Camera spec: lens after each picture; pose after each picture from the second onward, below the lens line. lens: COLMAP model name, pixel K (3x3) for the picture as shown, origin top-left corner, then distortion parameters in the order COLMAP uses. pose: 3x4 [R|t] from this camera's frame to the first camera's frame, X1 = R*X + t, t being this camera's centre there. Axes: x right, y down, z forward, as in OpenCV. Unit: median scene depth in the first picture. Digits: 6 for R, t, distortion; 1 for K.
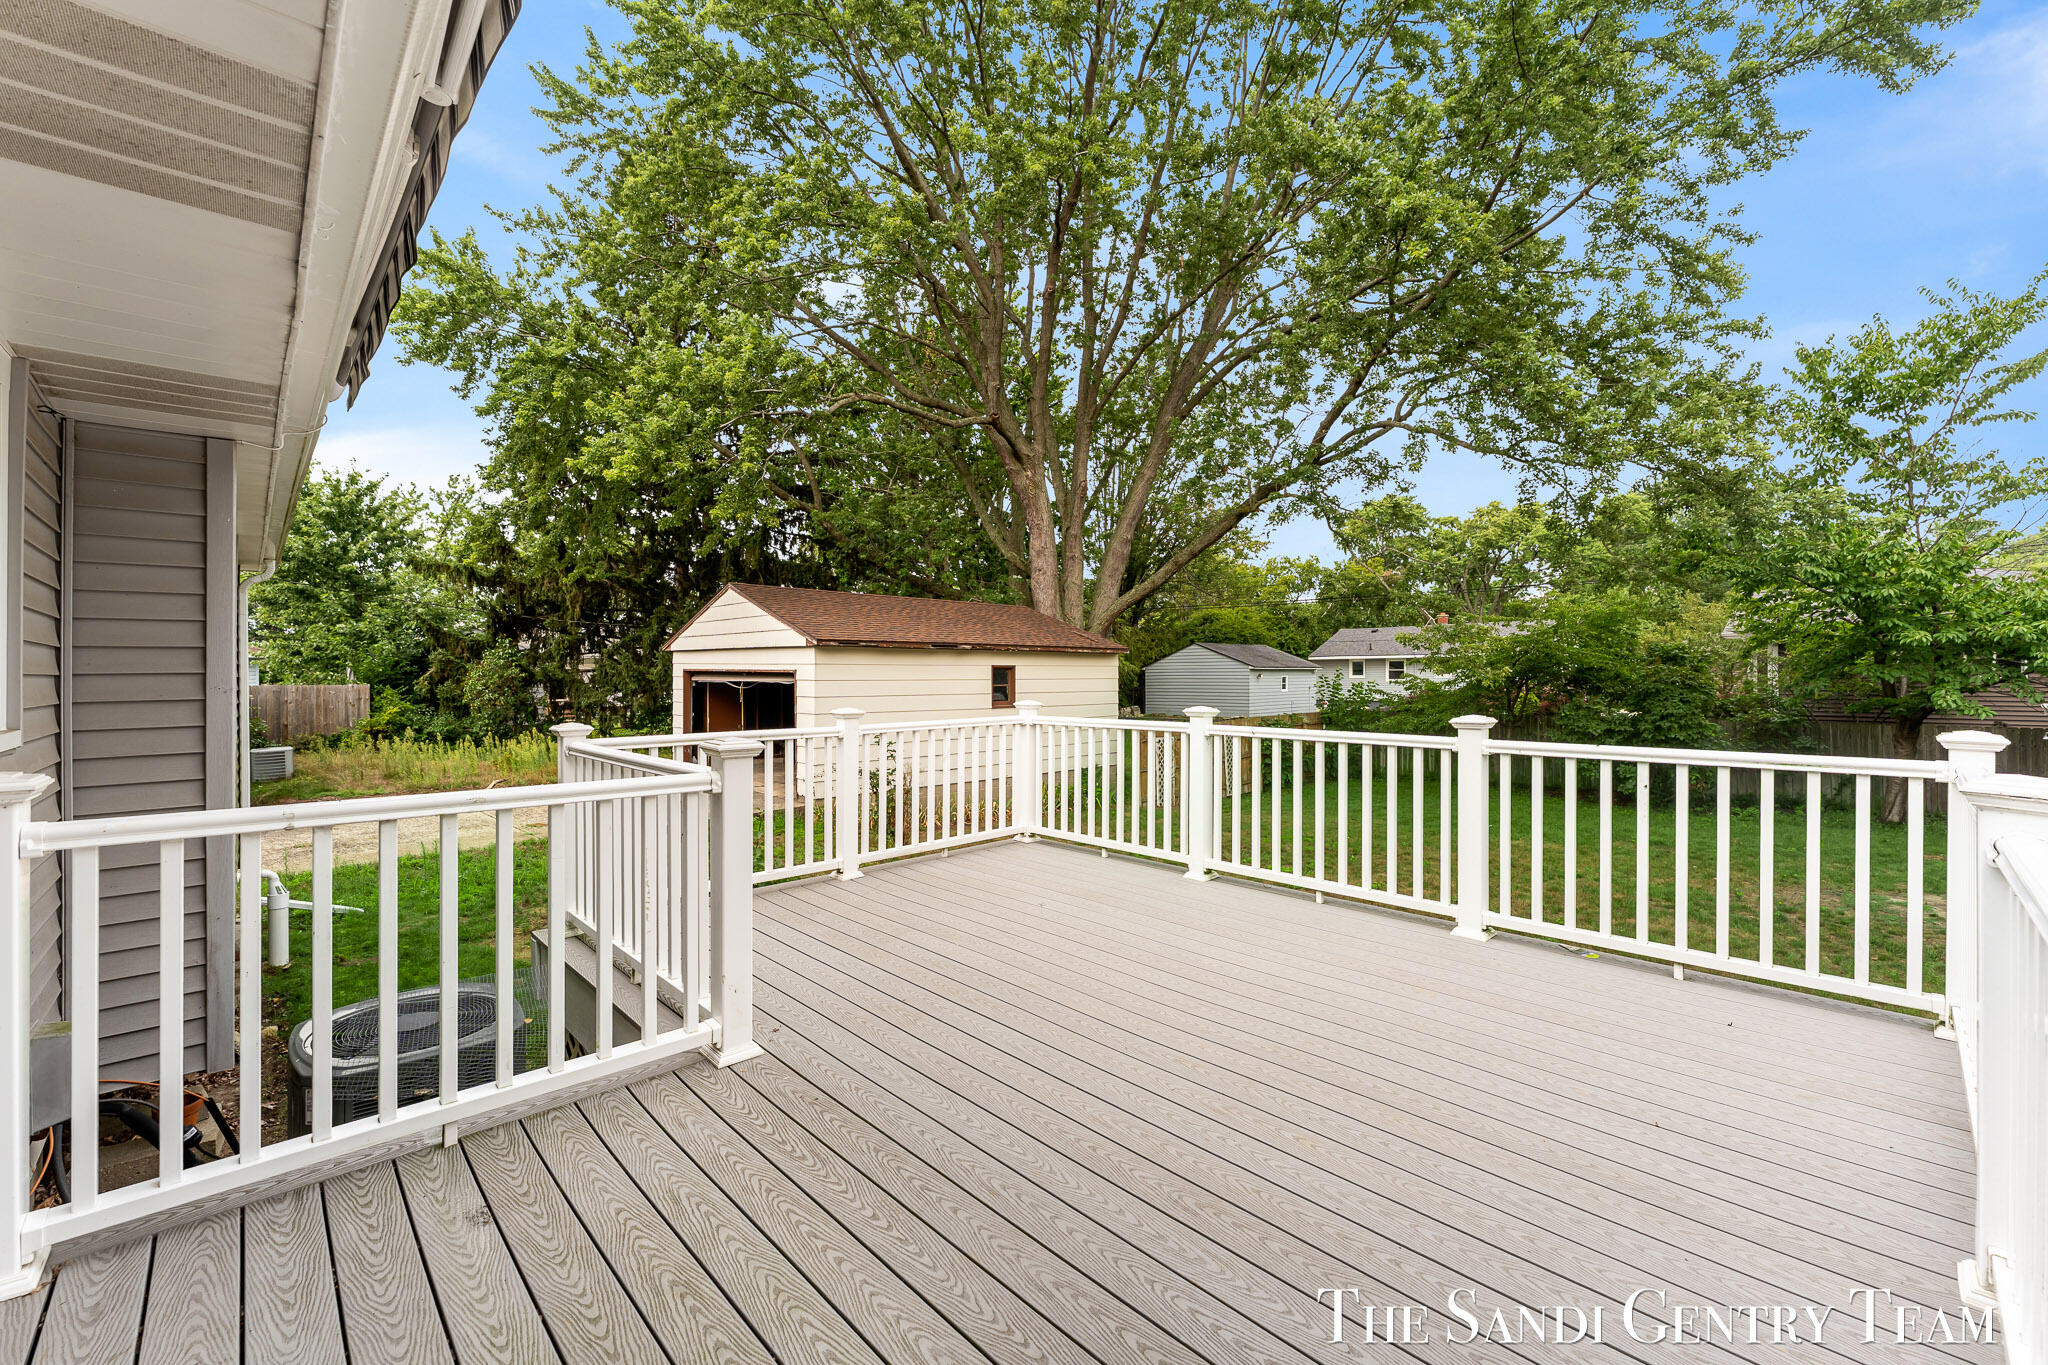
lens RADIAL K [[836.2, 0, 1015.0], [0, 836.2, 680.6], [0, 0, 1]] dist [0.000580, 0.000155]
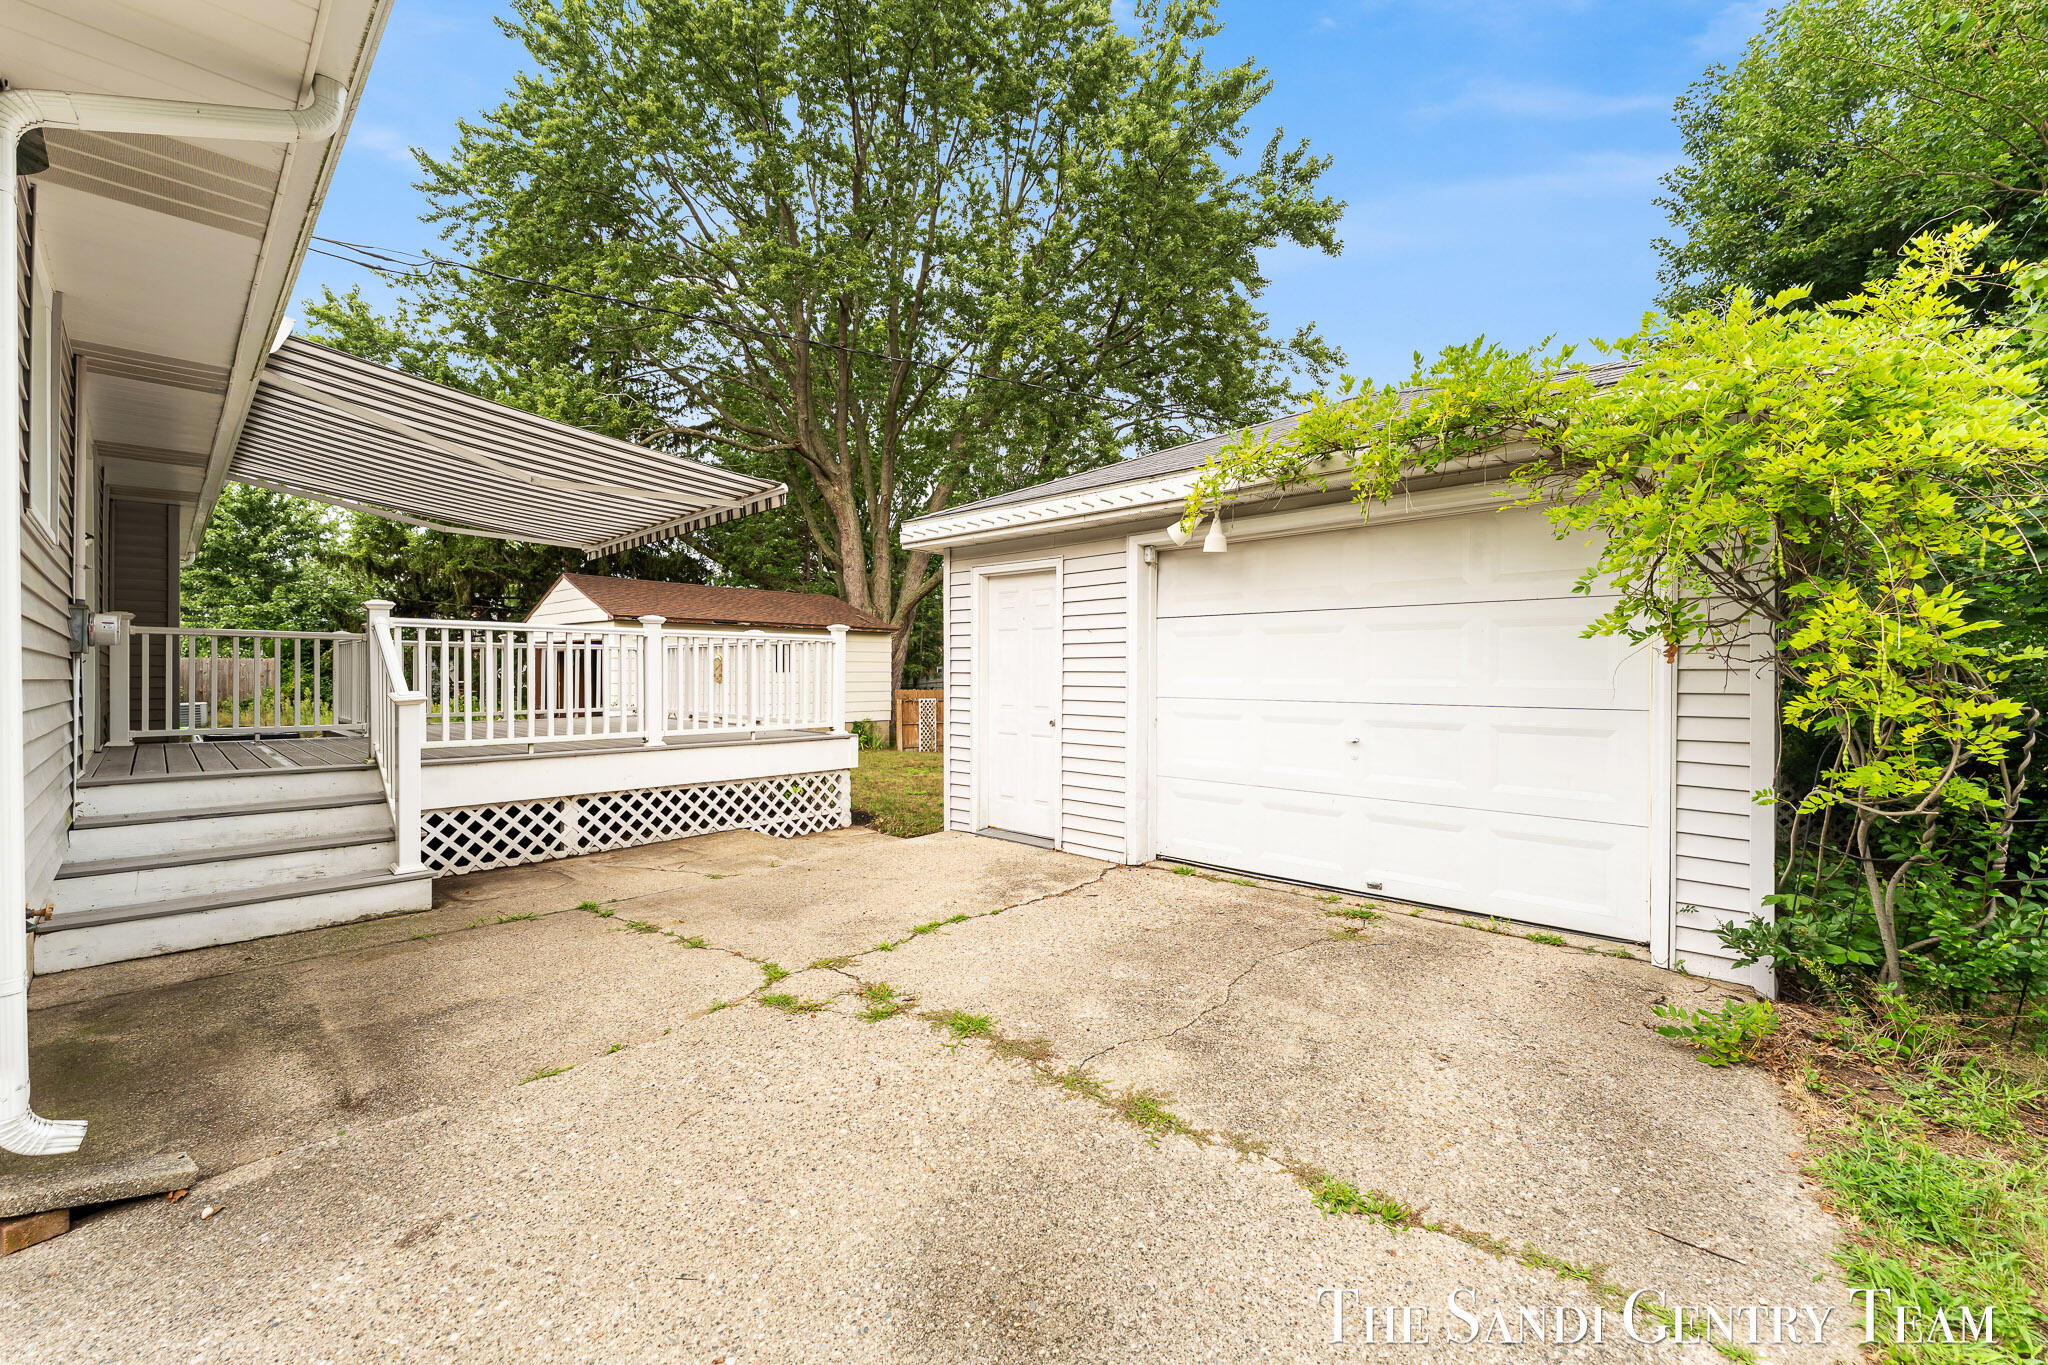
lens RADIAL K [[831.7, 0, 1024.0], [0, 831.7, 682.5], [0, 0, 1]] dist [0.000697, -0.000146]
pose [[0.998008, 0.003473, 0.062999, 0.229296], [-0.003858, 0.999975, 0.005997, 0.032939], [-0.062977, -0.006228, 0.997996, -0.261915]]
